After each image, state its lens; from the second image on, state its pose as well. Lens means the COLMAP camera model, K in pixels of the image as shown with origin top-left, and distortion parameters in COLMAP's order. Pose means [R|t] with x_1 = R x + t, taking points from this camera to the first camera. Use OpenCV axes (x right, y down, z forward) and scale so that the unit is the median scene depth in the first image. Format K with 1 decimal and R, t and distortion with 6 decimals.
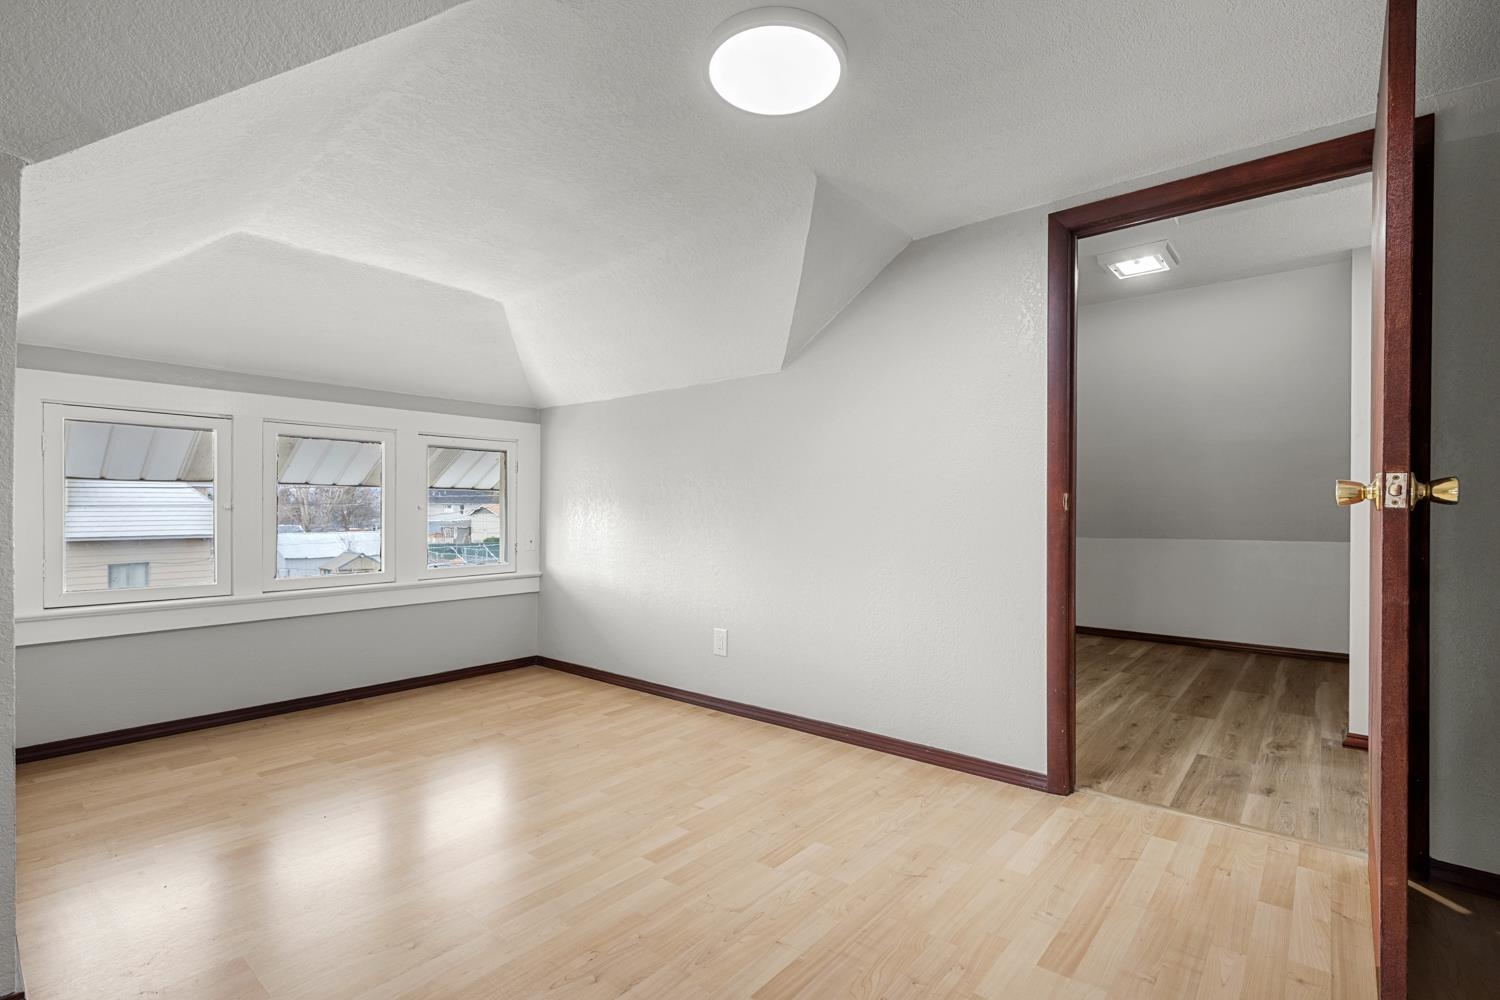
lens RADIAL K [[661.5, 0, 760.7], [0, 661.5, 515.2], [0, 0, 1]] dist [0.002141, 0.000025]
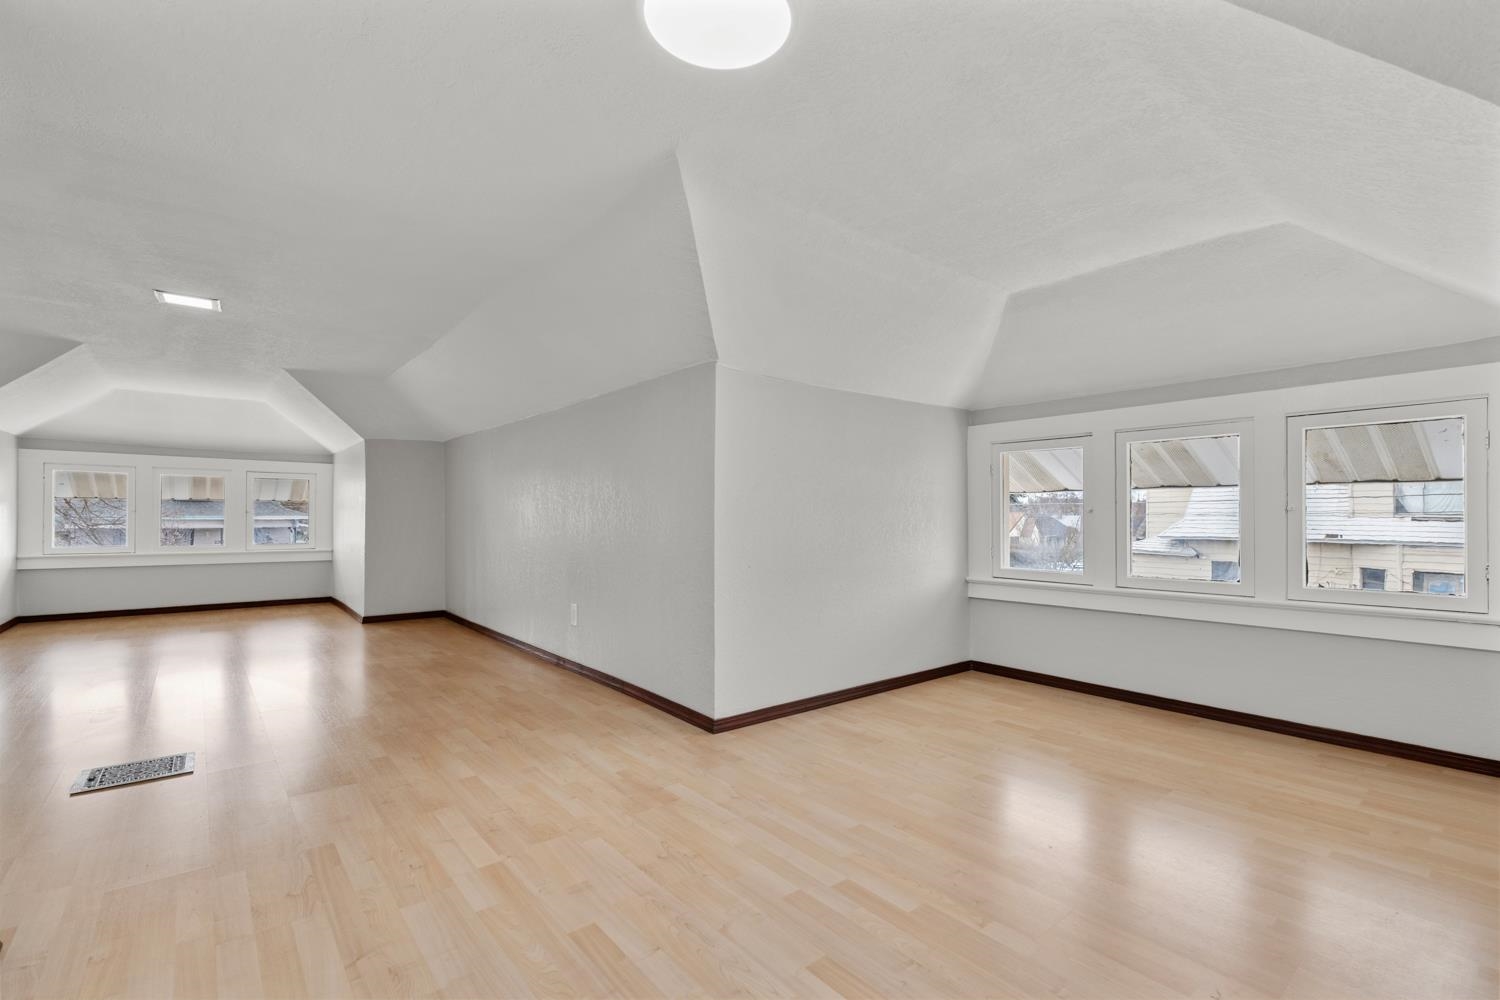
lens RADIAL K [[661.5, 0, 760.7], [0, 661.5, 515.2], [0, 0, 1]] dist [0.002141, 0.000025]
pose [[-0.161912, -0.002469, -0.986802, 0.483587], [-0.006535, 0.999978, -0.001429, 0.002223], [0.986784, 0.006218, -0.161925, 0.650053]]
